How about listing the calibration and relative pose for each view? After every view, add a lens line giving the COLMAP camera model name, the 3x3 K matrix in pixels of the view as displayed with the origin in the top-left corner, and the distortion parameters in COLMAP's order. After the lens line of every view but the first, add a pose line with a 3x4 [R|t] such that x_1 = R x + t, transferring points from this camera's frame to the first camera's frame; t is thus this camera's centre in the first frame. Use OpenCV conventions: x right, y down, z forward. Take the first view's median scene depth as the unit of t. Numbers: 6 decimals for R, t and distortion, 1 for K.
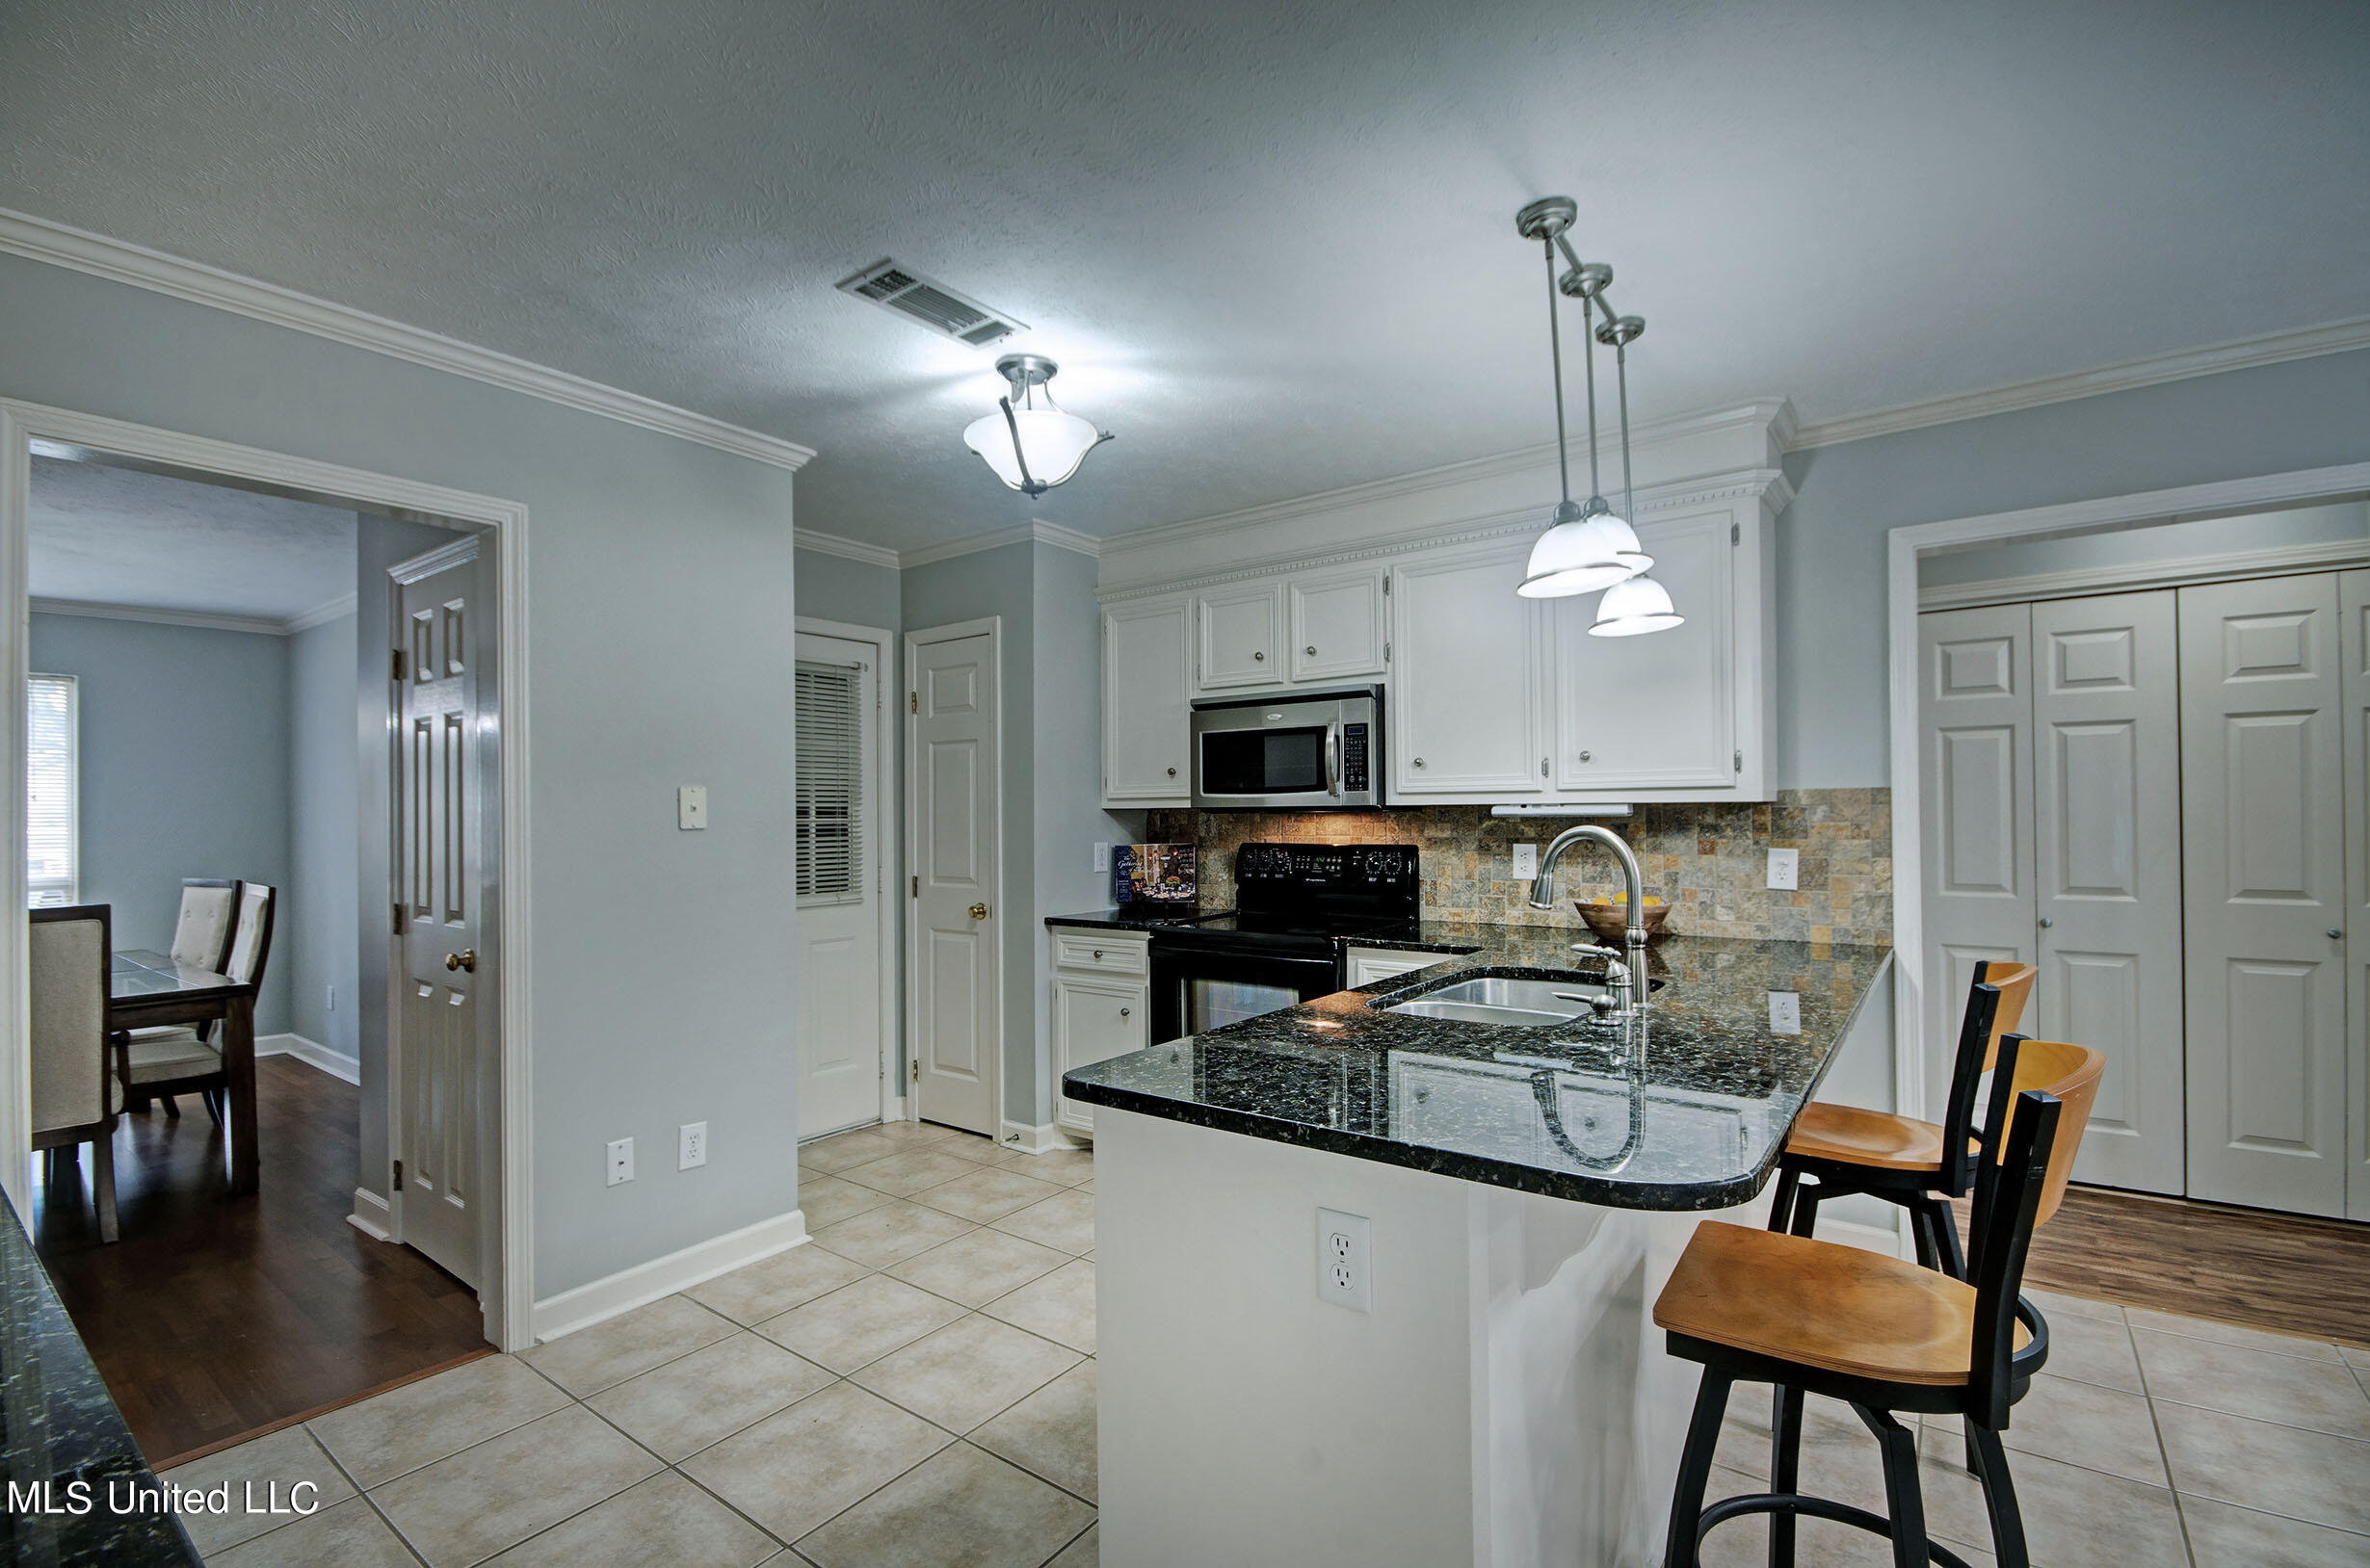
lens RADIAL K [[1063.8, 0, 1184.5], [0, 1063.8, 791.4], [0, 0, 1]] dist [-0.000670, -0.000184]
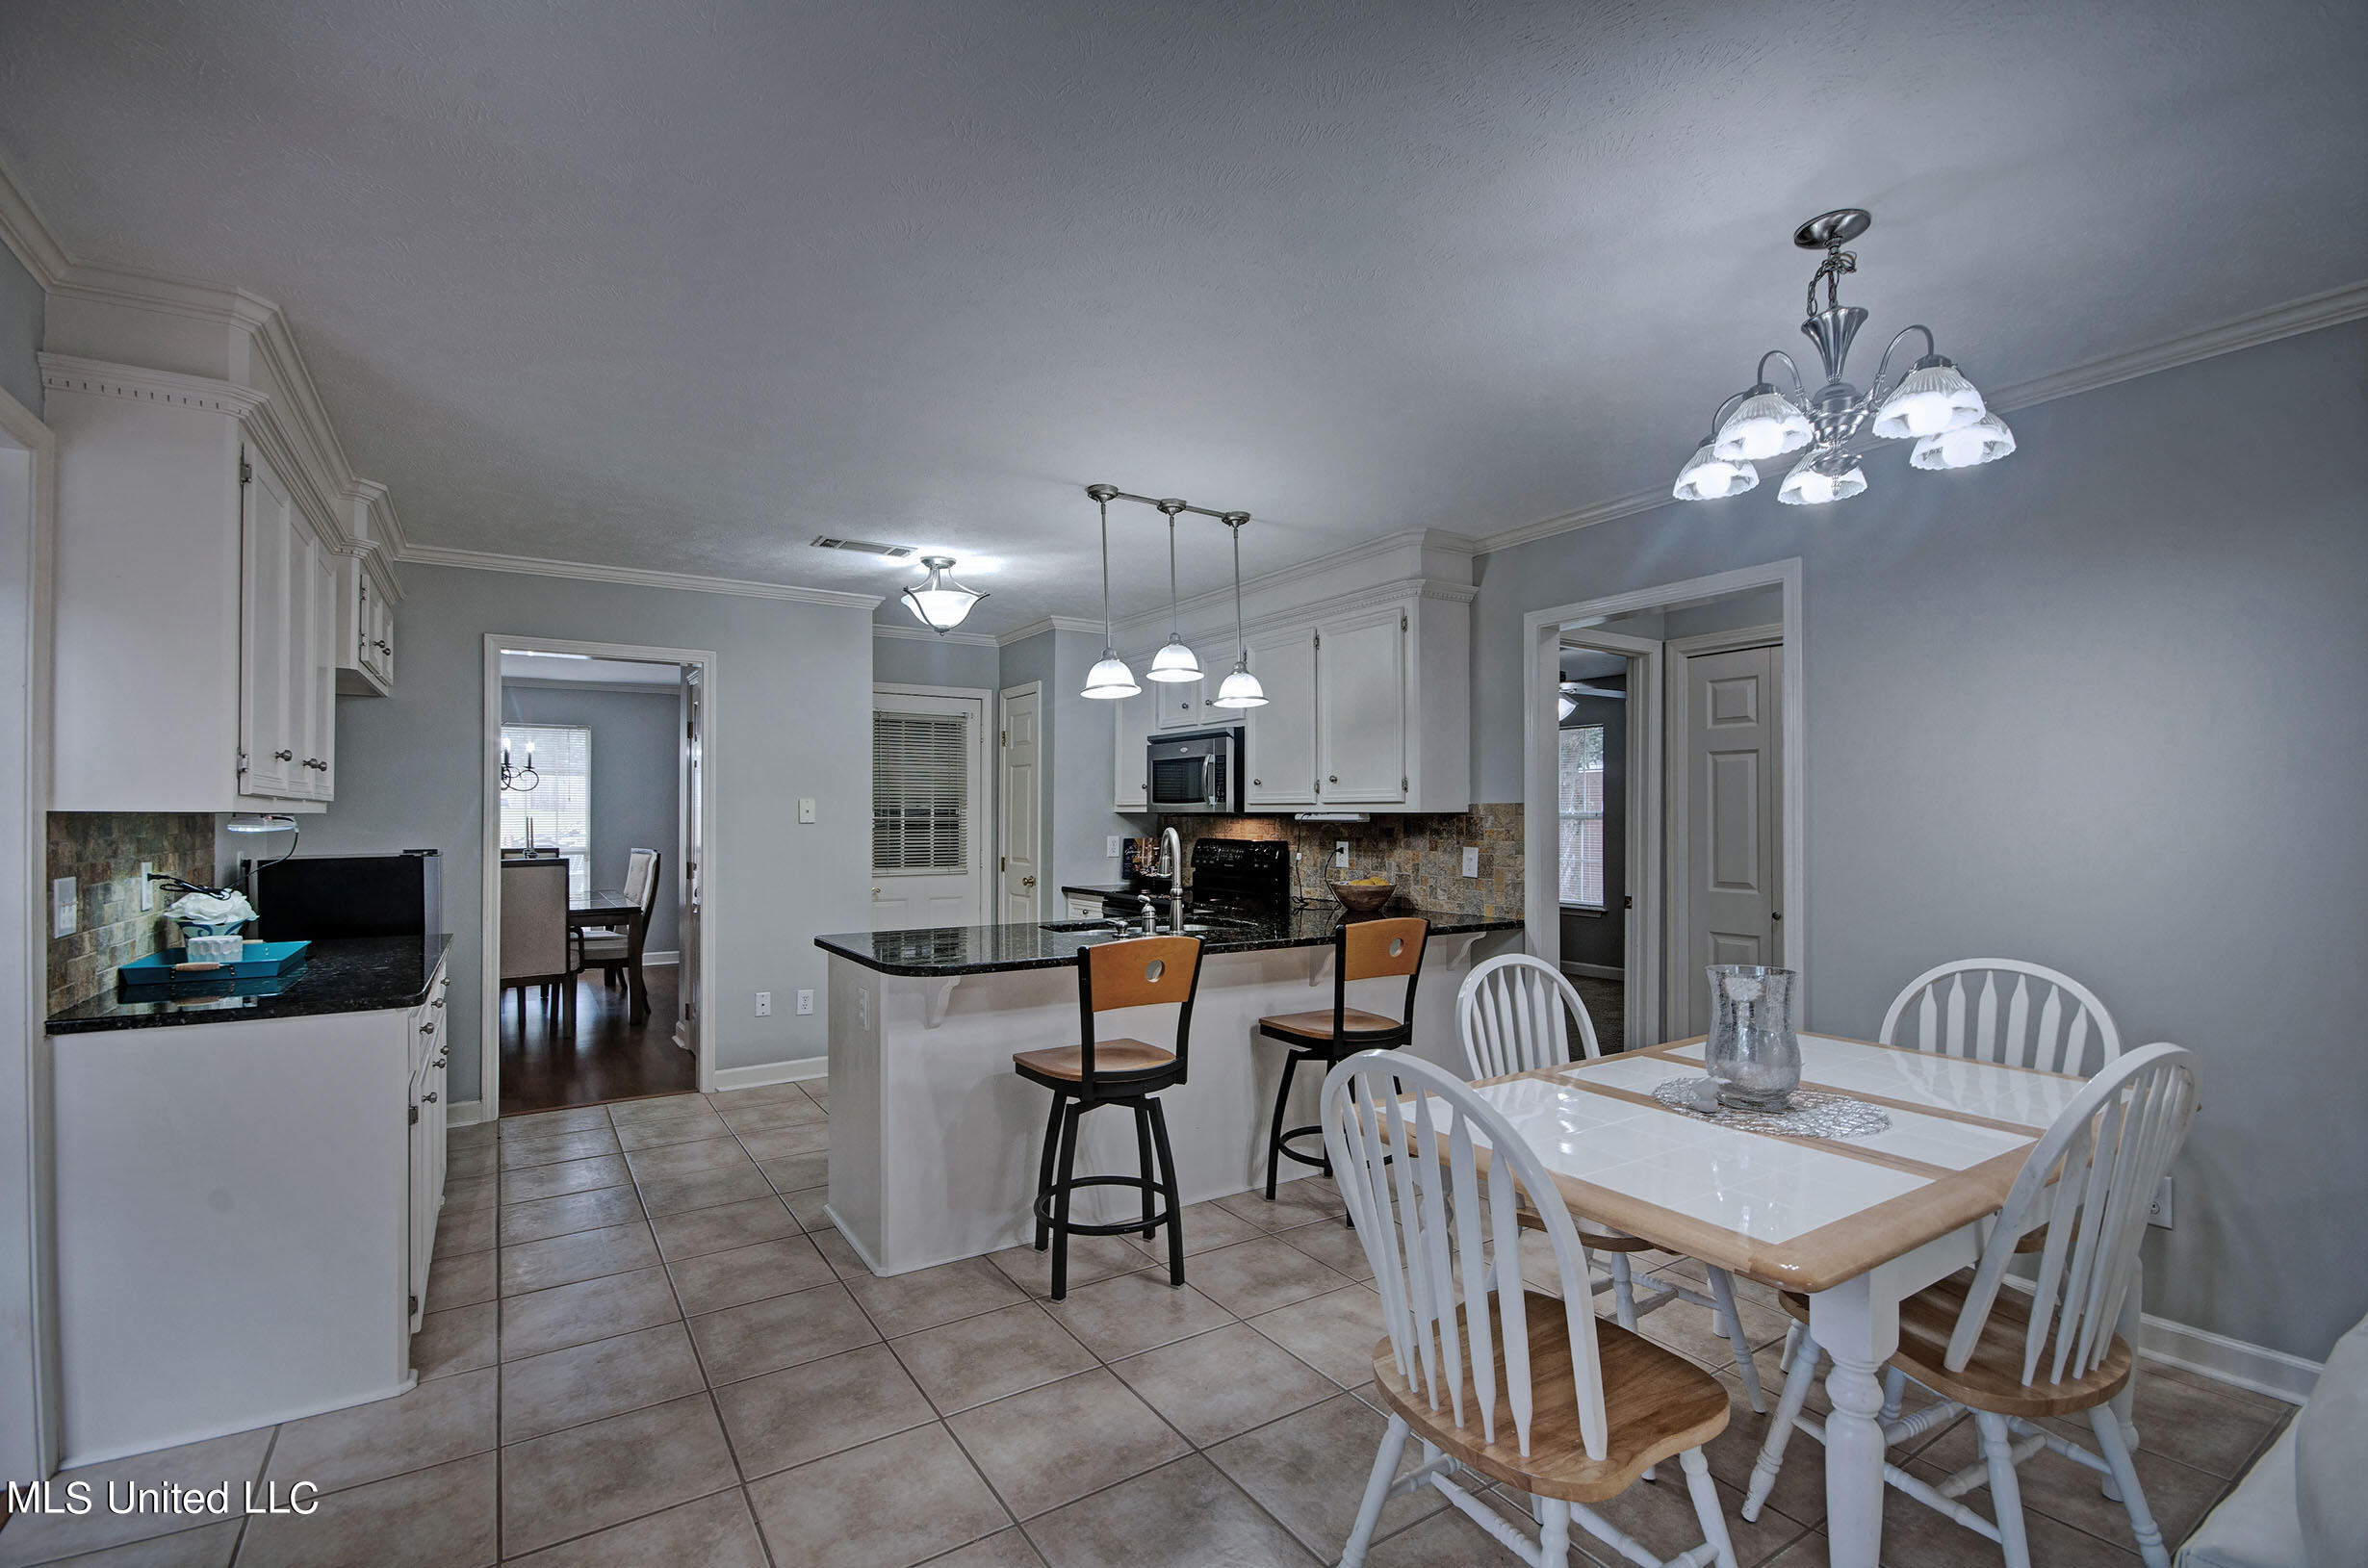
lens RADIAL K [[1063.0, 0, 1177.0], [0, 1063.0, 788.3], [0, 0, 1]] dist [-0.000670, -0.000184]
pose [[0.934999, 0.001137, -0.354649, 0.616638], [-0.001440, 0.999999, -0.000592, -0.018237], [0.354648, 0.001065, 0.934999, -0.359007]]
